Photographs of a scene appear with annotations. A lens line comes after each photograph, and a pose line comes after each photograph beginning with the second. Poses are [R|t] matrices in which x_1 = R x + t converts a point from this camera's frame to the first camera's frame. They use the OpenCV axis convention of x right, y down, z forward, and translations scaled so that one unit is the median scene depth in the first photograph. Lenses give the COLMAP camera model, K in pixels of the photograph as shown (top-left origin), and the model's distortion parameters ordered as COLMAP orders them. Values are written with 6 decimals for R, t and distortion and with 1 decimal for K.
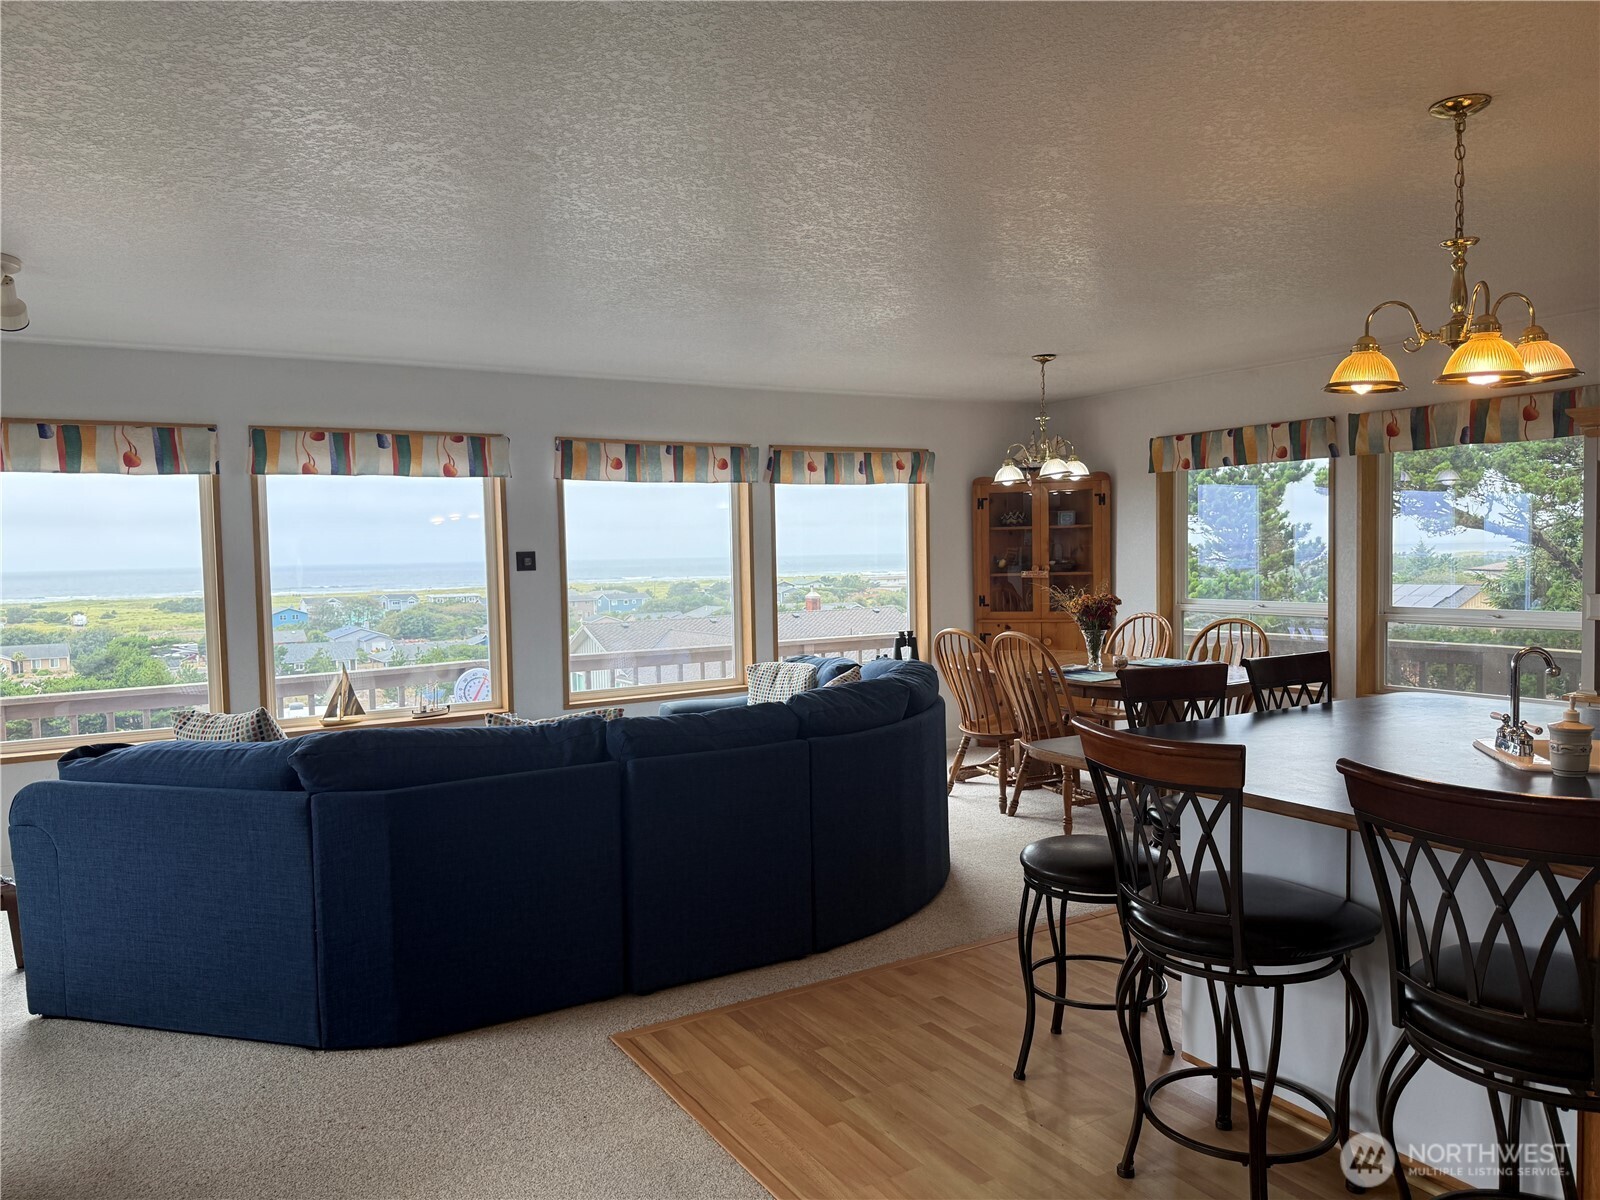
lens RADIAL K [[1128.5, 0, 796.7], [0, 1128.5, 603.3], [0, 0, 1]] dist [0.123050, -0.193578]
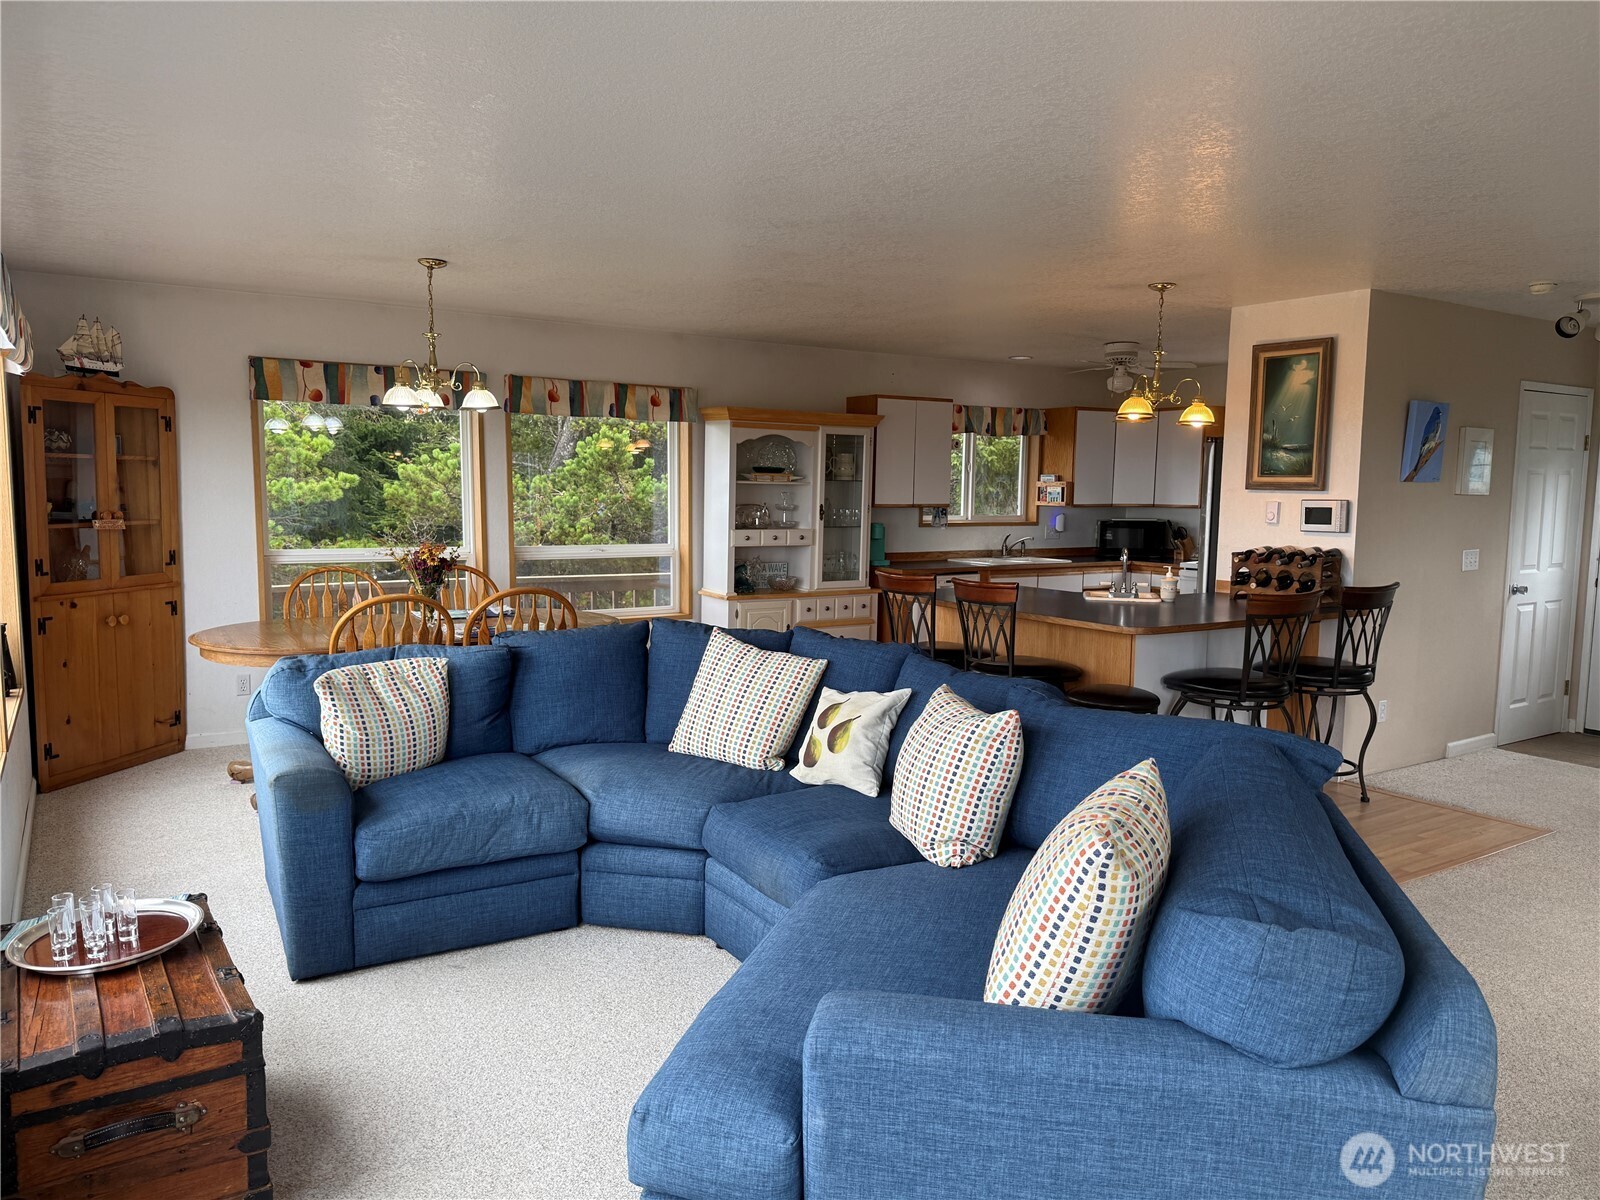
lens RADIAL K [[1128.5, 0, 796.7], [0, 1128.5, 603.3], [0, 0, 1]] dist [0.123050, -0.193578]
pose [[-0.026747, -0.079599, 0.996468, -0.601390], [0.037770, 0.996032, 0.080578, -0.022017], [-0.998928, 0.039792, -0.023634, 0.712869]]
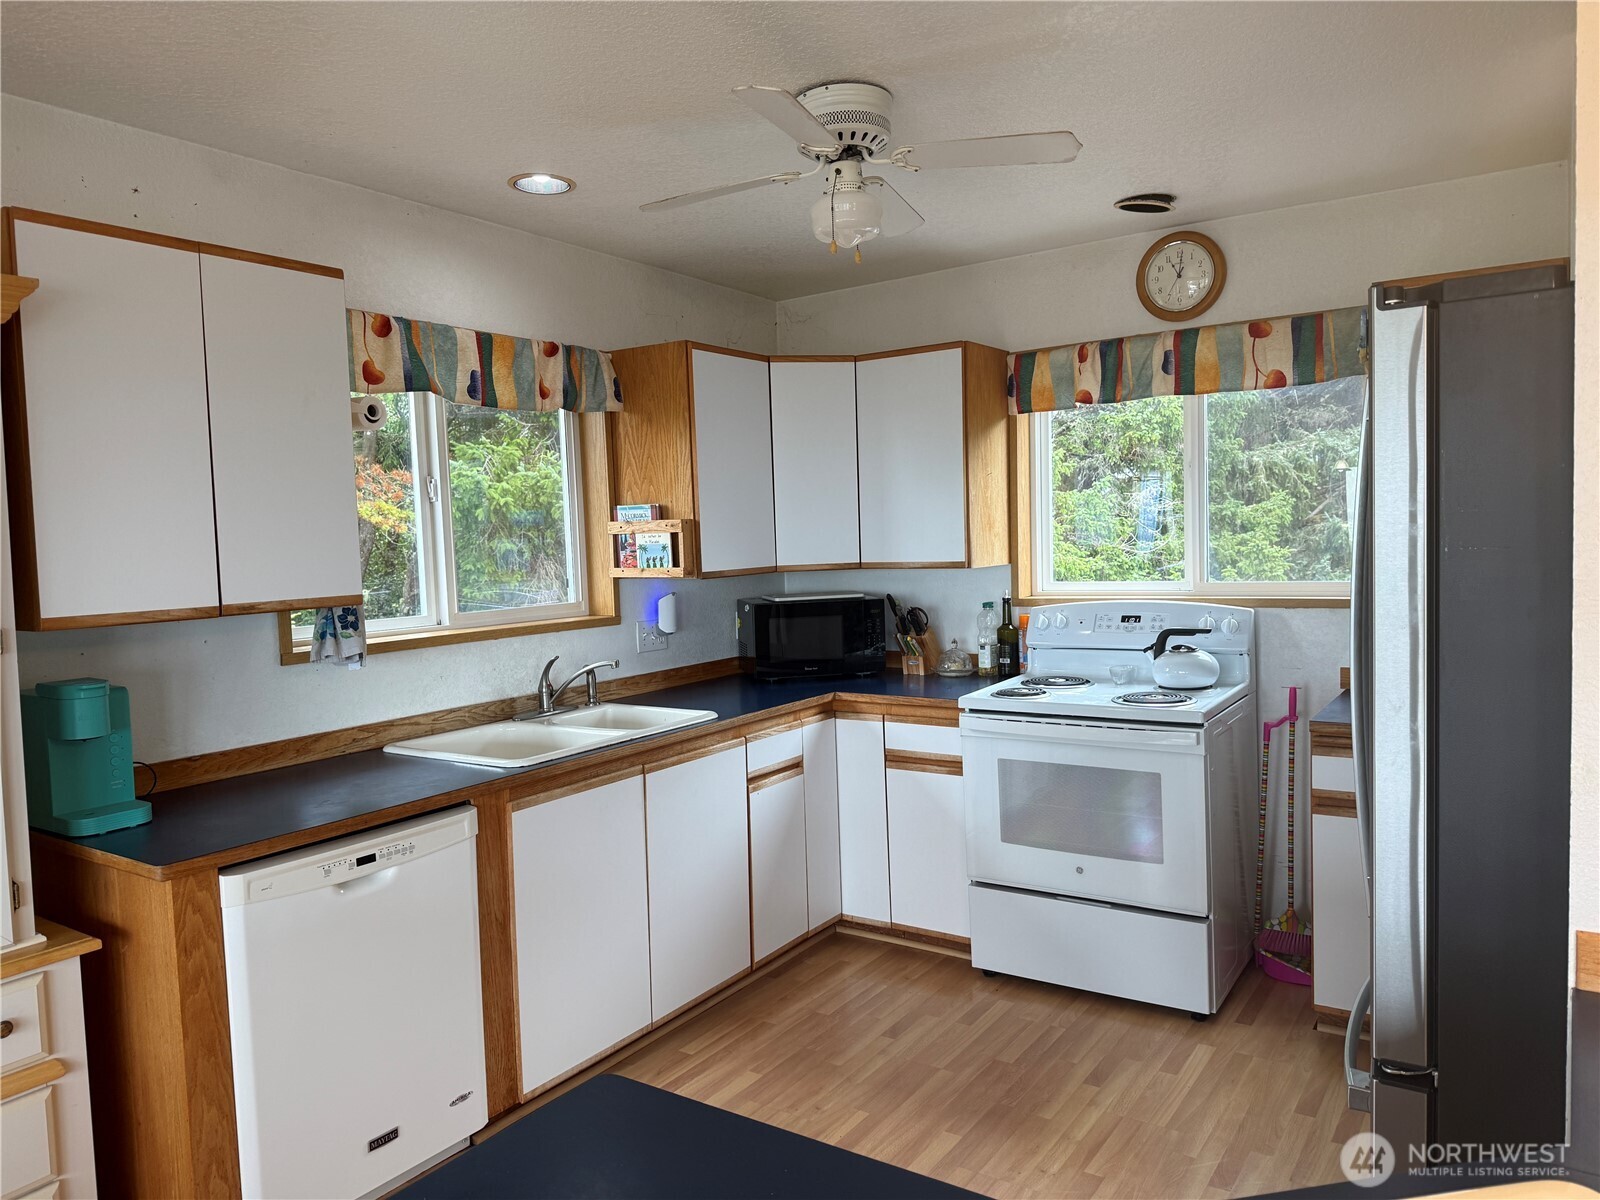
lens RADIAL K [[1128.5, 0, 796.7], [0, 1128.5, 603.3], [0, 0, 1]] dist [0.123050, -0.193578]
pose [[-0.413870, -0.015857, 0.910198, 0.213310], [0.091712, 0.994035, 0.059019, -0.031214], [-0.905704, 0.107902, -0.409947, 0.537143]]
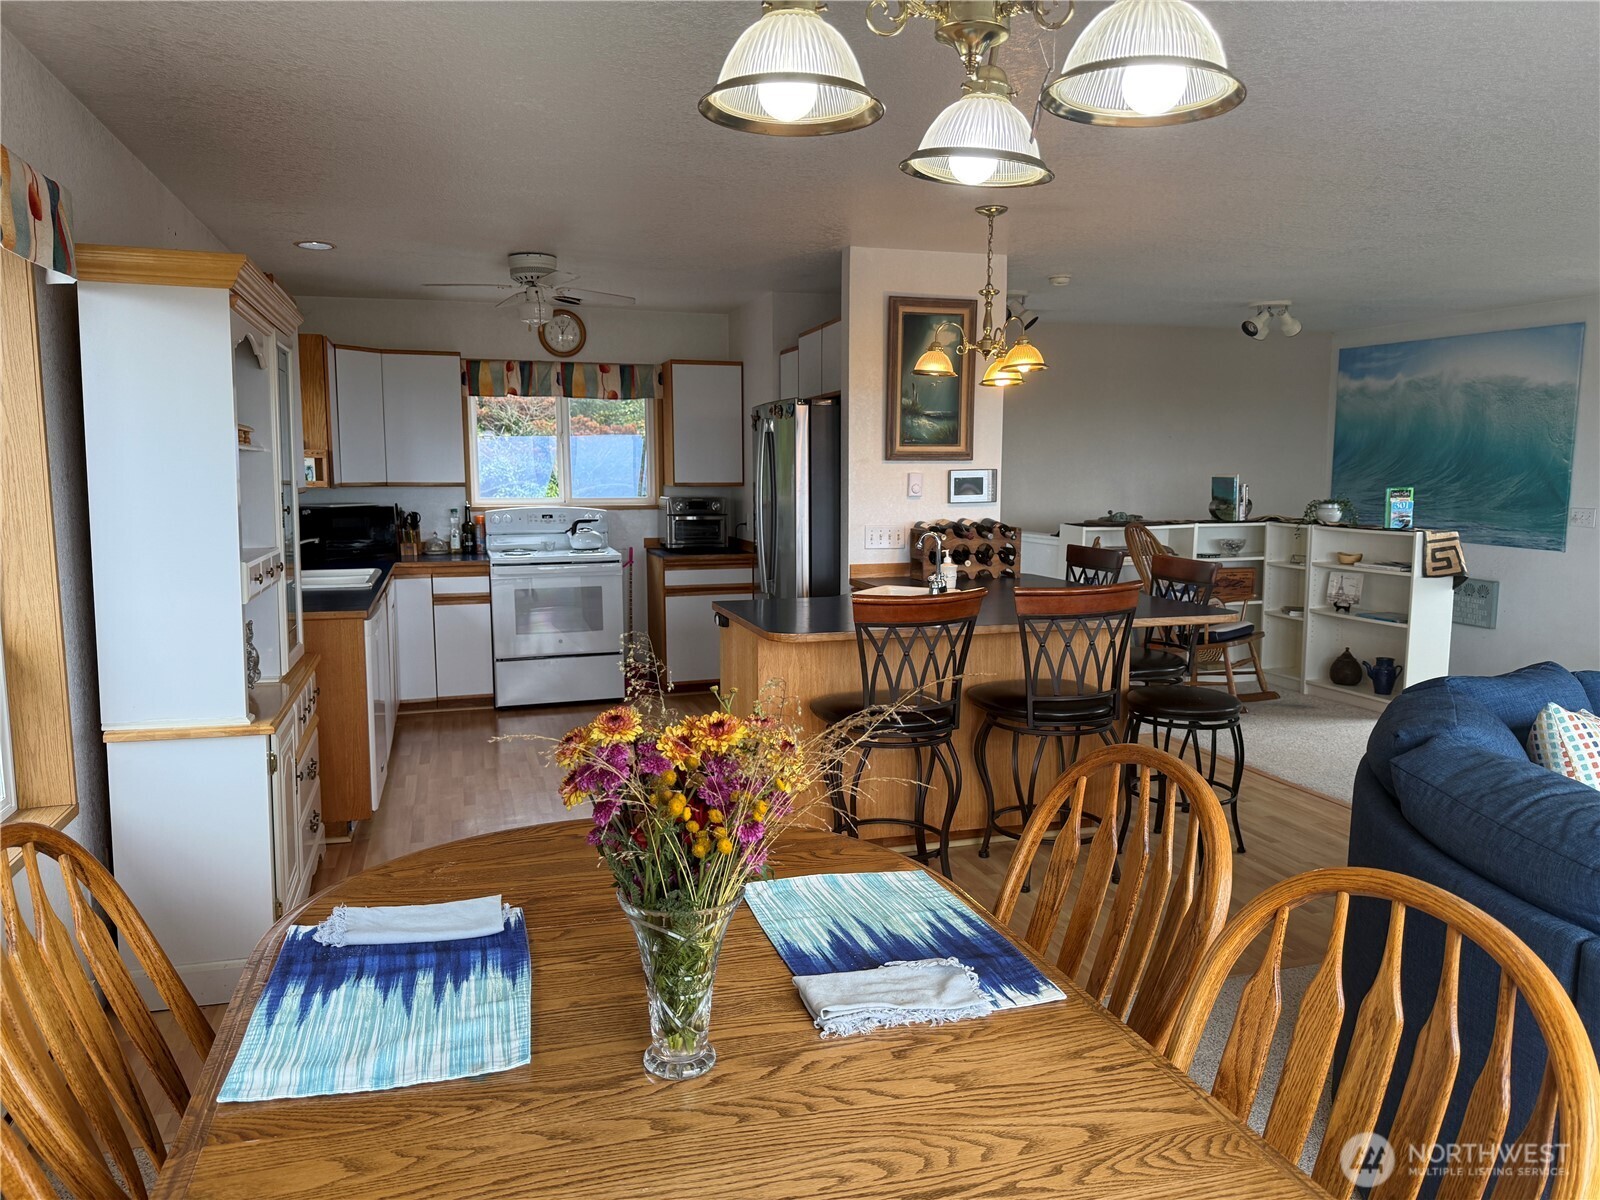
lens RADIAL K [[1114.6, 0, 831.0], [0, 1114.6, 603.4], [0, 0, 1]] dist [0.085445, -0.116004]
pose [[-0.974600, -0.000647, 0.223951, 0.172953], [0.037812, 0.985164, 0.167398, -0.059327], [-0.220736, 0.171615, -0.960117, 1.119948]]
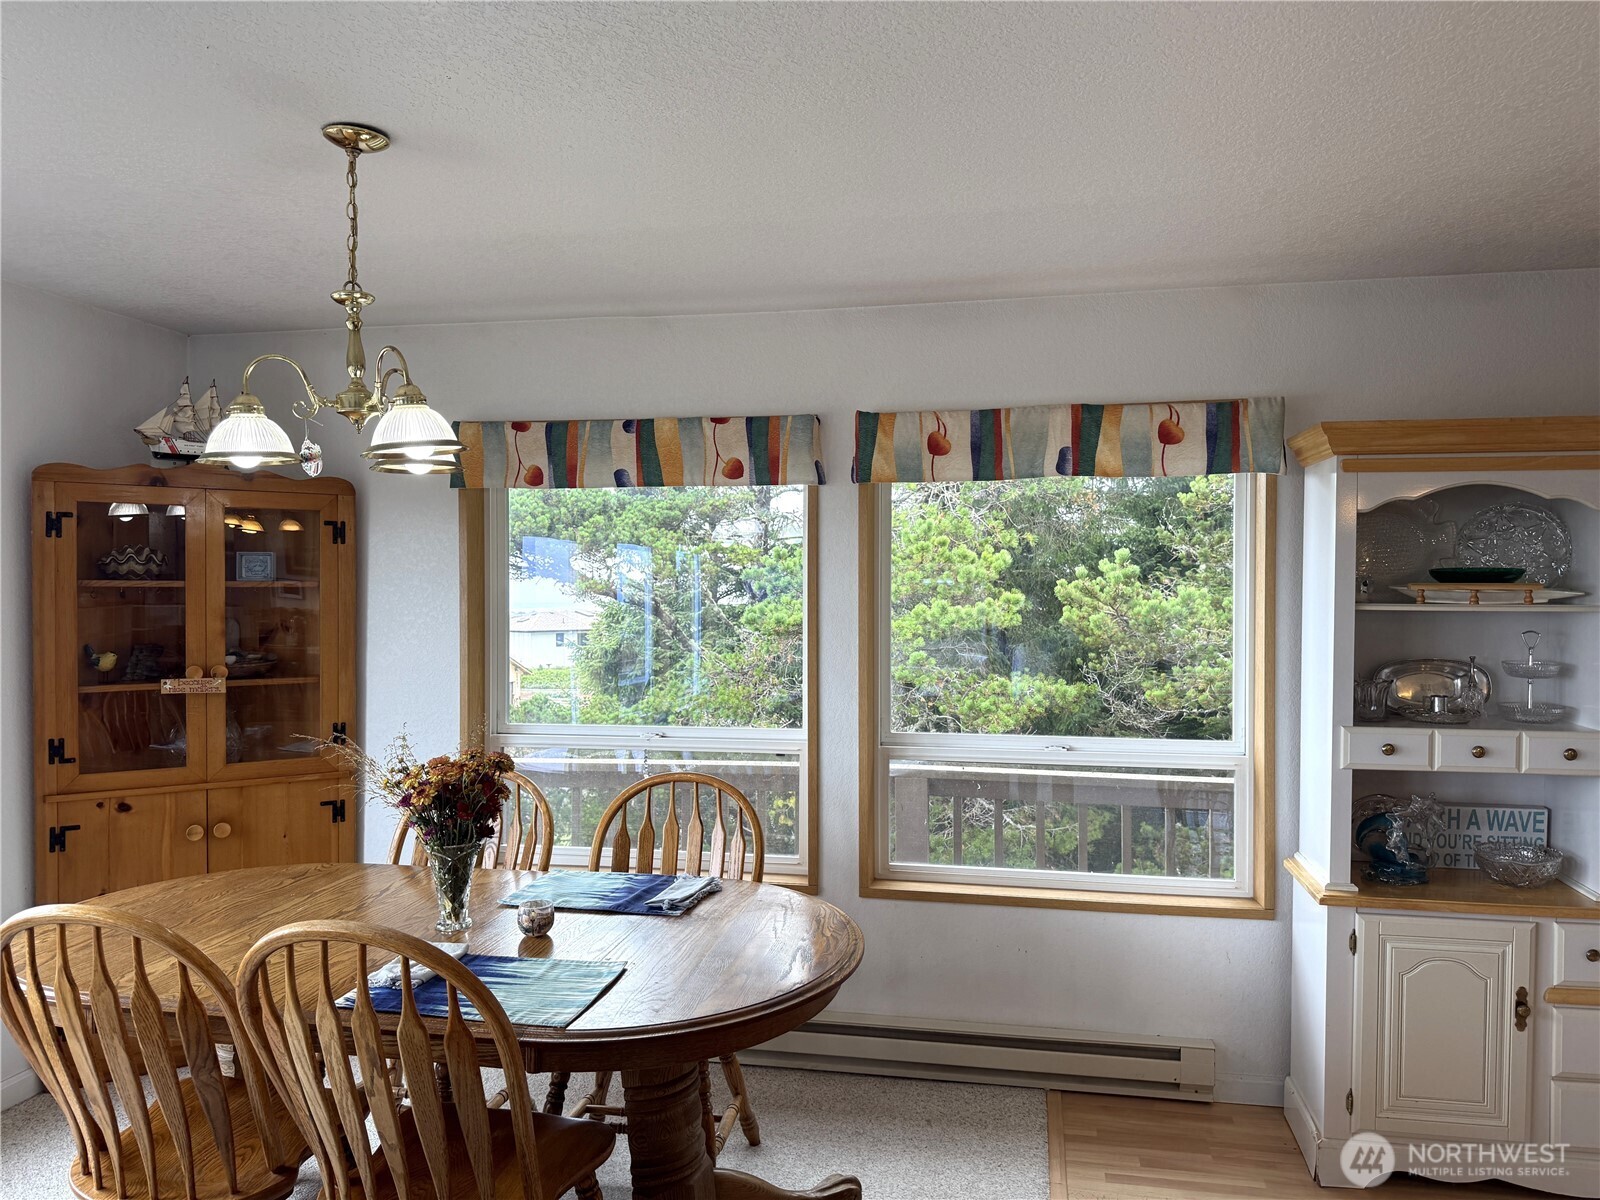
lens RADIAL K [[1110.0, 0, 800.0], [0, 1110.0, 600.0], [0, 0, 1]] dist [0.136775, -0.190641]
pose [[0.664848, 0.018825, 0.746742, 0.035203], [0.021886, 0.998762, -0.044664, -0.041074], [-0.746658, 0.046038, 0.663613, 0.608805]]
